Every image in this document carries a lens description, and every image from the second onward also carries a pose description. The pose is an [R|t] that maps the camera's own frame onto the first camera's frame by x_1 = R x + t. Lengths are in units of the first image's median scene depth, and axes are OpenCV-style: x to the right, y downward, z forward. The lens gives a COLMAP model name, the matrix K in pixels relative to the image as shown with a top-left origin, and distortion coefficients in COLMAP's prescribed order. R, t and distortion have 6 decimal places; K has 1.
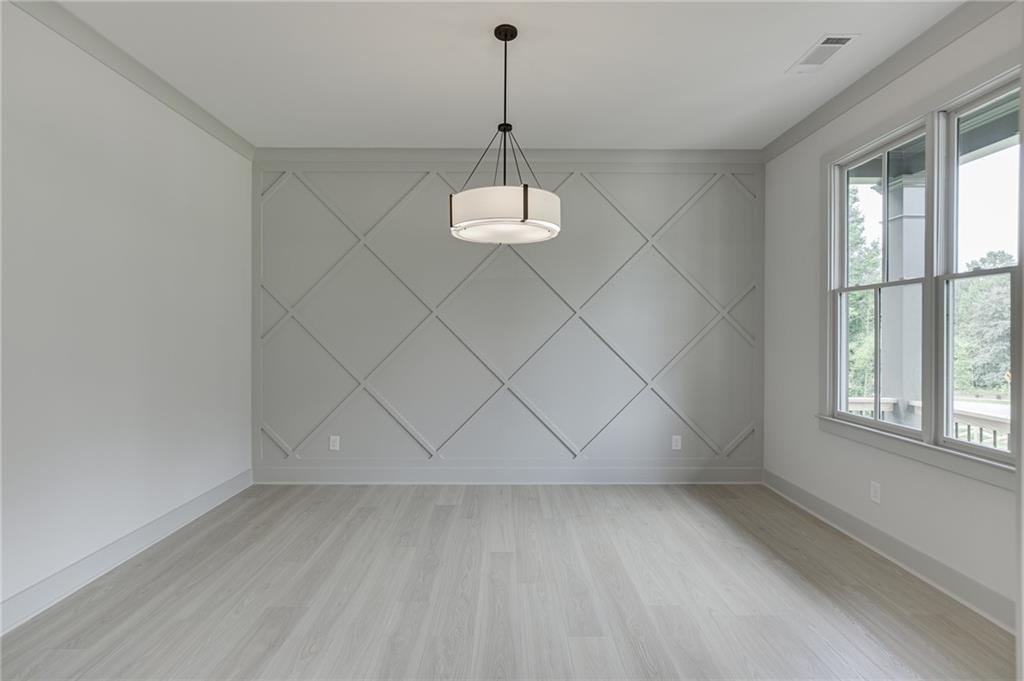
lens RADIAL K [[578.8, 0, 511.7], [0, 578.8, 338.1], [0, 0, 1]] dist [-0.000169, 0.000000]
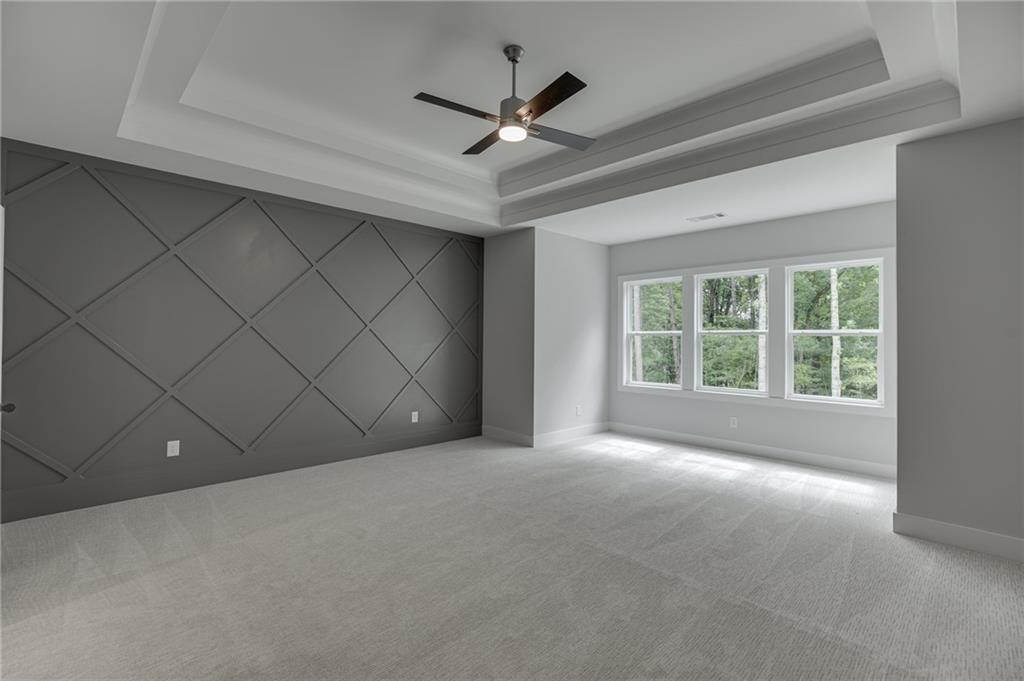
lens RADIAL K [[468.0, 0, 511.6], [0, 468.0, 339.5], [0, 0, 1]] dist [-0.000970, 0.002478]
pose [[0.712493, 0.001994, 0.701677, -0.409943], [0.005537, 0.999949, -0.008463, -0.001376], [-0.701658, 0.009915, 0.712445, -0.002285]]
